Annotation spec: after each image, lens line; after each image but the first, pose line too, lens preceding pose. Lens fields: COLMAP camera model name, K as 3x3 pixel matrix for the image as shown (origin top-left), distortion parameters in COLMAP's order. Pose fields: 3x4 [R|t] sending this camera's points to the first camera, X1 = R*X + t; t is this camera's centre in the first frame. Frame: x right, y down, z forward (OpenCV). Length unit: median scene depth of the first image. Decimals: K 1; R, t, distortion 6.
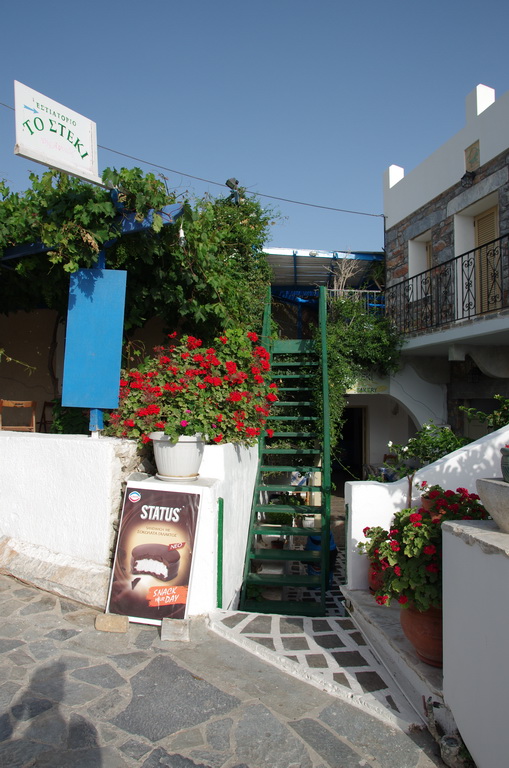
lens RADIAL K [[561.8, 0, 253.9], [0, 561.8, 385.7], [0, 0, 1]] dist [-0.077025, 0.005311]
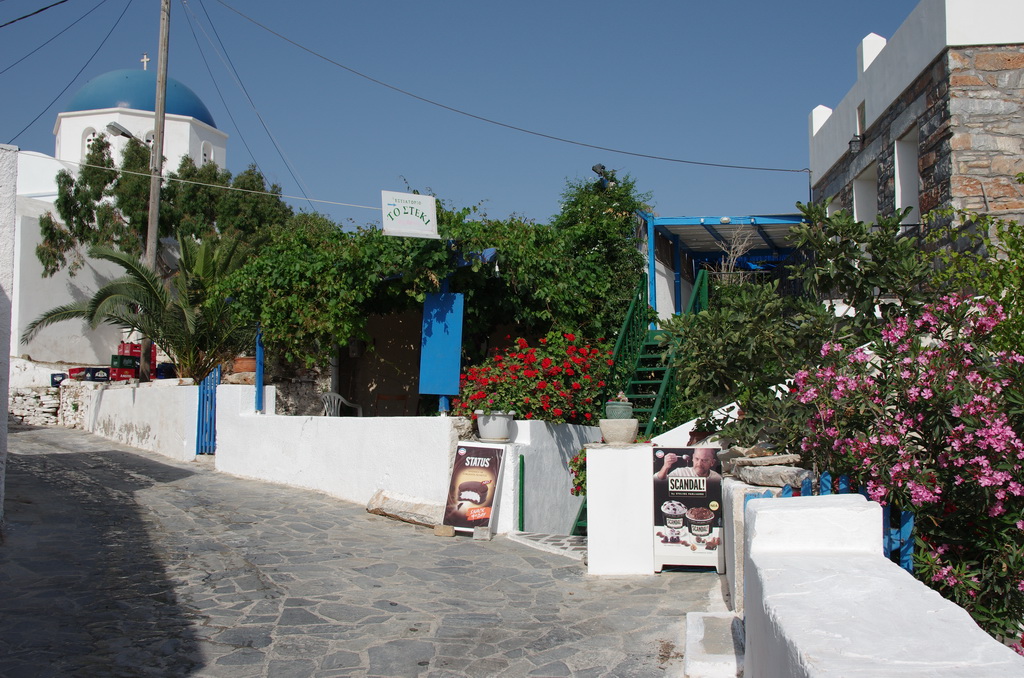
lens RADIAL K [[995.7, 0, 512.9], [0, 995.7, 337.2], [0, 0, 1]] dist [0.008267, 0.000000]
pose [[0.957741, -0.032320, -0.285811, 0.685248], [0.016035, 0.998121, -0.059137, 0.052915], [0.287185, 0.052055, 0.956460, -1.518479]]
